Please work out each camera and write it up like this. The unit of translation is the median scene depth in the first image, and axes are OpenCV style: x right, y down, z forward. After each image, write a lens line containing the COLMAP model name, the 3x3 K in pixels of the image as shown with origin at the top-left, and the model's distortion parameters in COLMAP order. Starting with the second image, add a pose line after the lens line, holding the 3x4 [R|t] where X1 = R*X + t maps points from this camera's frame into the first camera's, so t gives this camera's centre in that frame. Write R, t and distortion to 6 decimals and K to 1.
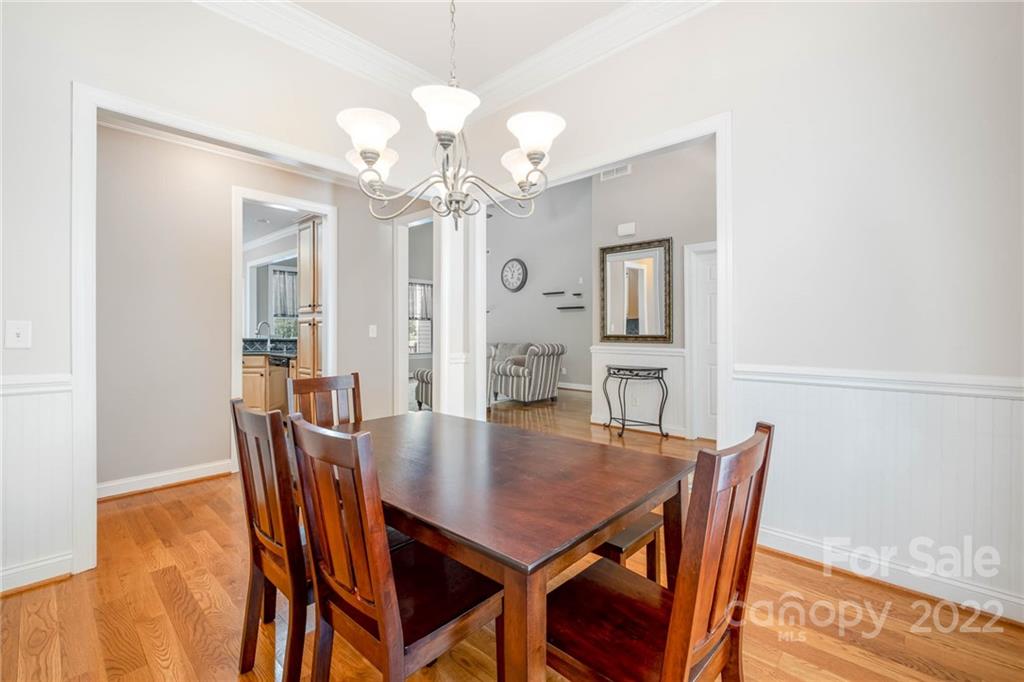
lens RADIAL K [[451.2, 0, 506.0], [0, 451.2, 327.7], [0, 0, 1]] dist [-0.000316, -0.000162]
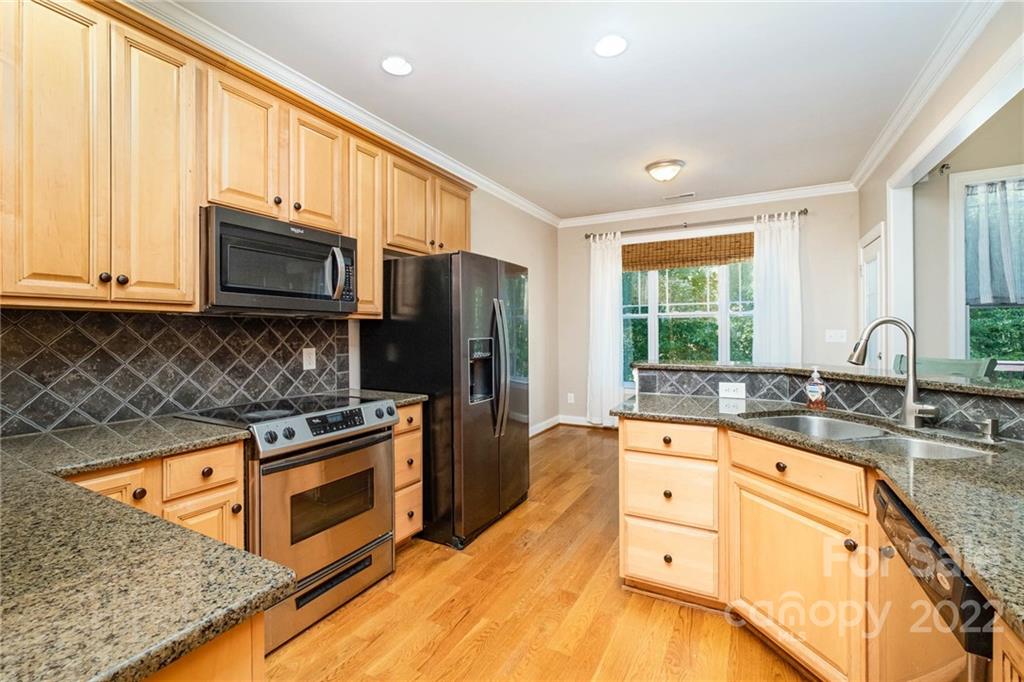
lens RADIAL K [[451.2, 0, 506.0], [0, 451.2, 327.7], [0, 0, 1]] dist [-0.000316, -0.000162]
pose [[0.262281, -0.008369, -0.964955, -0.240749], [0.006553, 0.999955, -0.006892, -0.004689], [0.964969, -0.004516, 0.262324, 0.510786]]
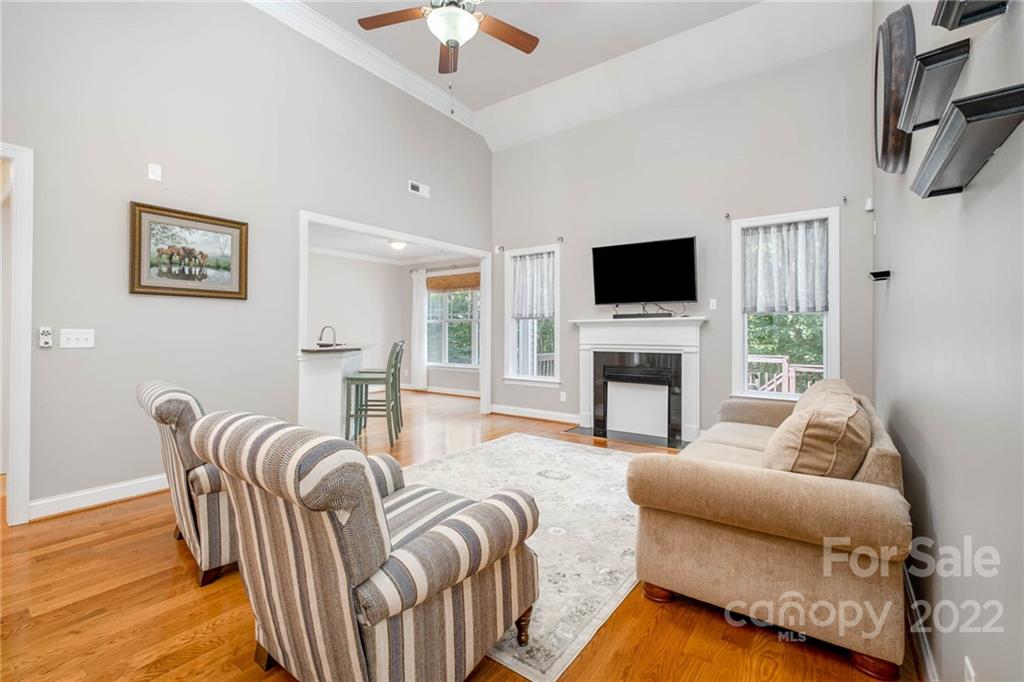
lens RADIAL K [[451.2, 0, 506.0], [0, 451.2, 327.7], [0, 0, 1]] dist [-0.000316, -0.000162]
pose [[0.140464, -0.009148, -0.990043, 0.230956], [0.000524, 0.999958, -0.009165, -0.000266], [0.990086, 0.000768, 0.140463, 0.874336]]
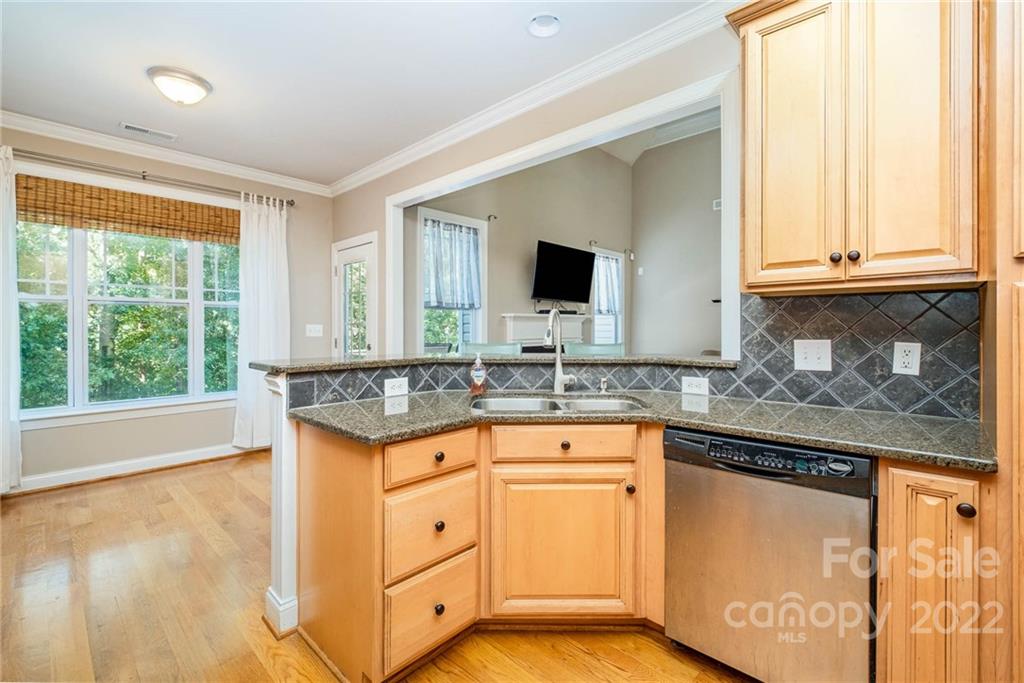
lens RADIAL K [[451.2, 0, 506.0], [0, 451.2, 328.2], [0, 0, 1]] dist [-0.000316, -0.000162]
pose [[1.000000, 0.000209, 0.000670, -0.414844], [-0.000210, 1.000000, 0.000633, 0.000744], [-0.000670, -0.000633, 1.000000, 0.472086]]
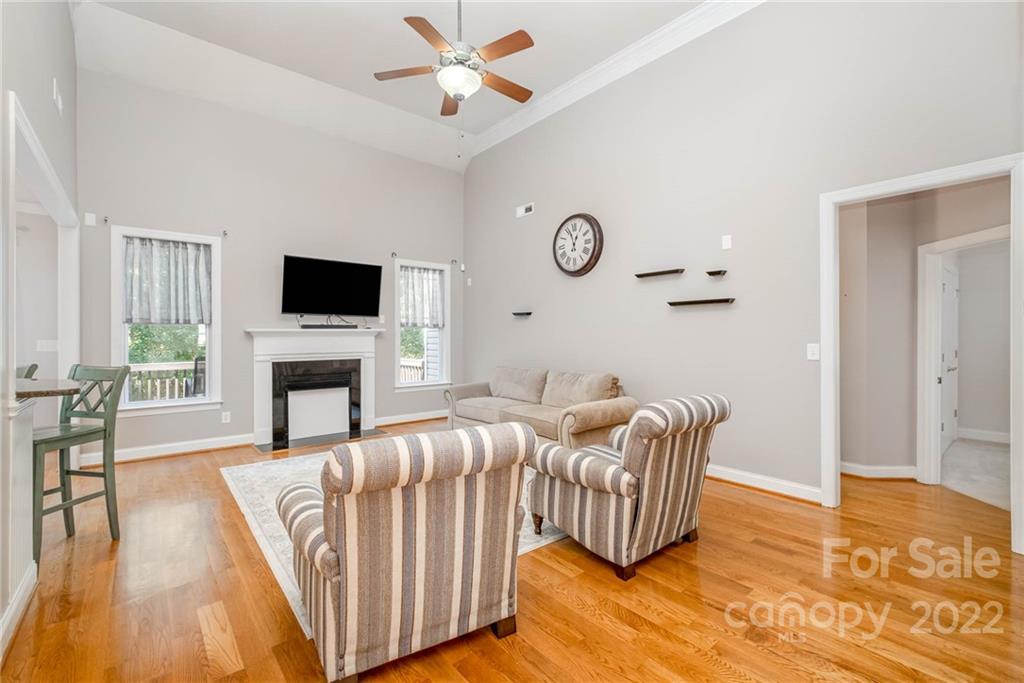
lens RADIAL K [[451.6, 0, 508.8], [0, 451.6, 336.8], [0, 0, 1]] dist [0.000289, 0.000025]
pose [[0.993759, 0.000898, -0.111542, -0.003222], [-0.000207, 0.999981, 0.006209, -0.010698], [0.111545, -0.006147, 0.993740, 0.510668]]
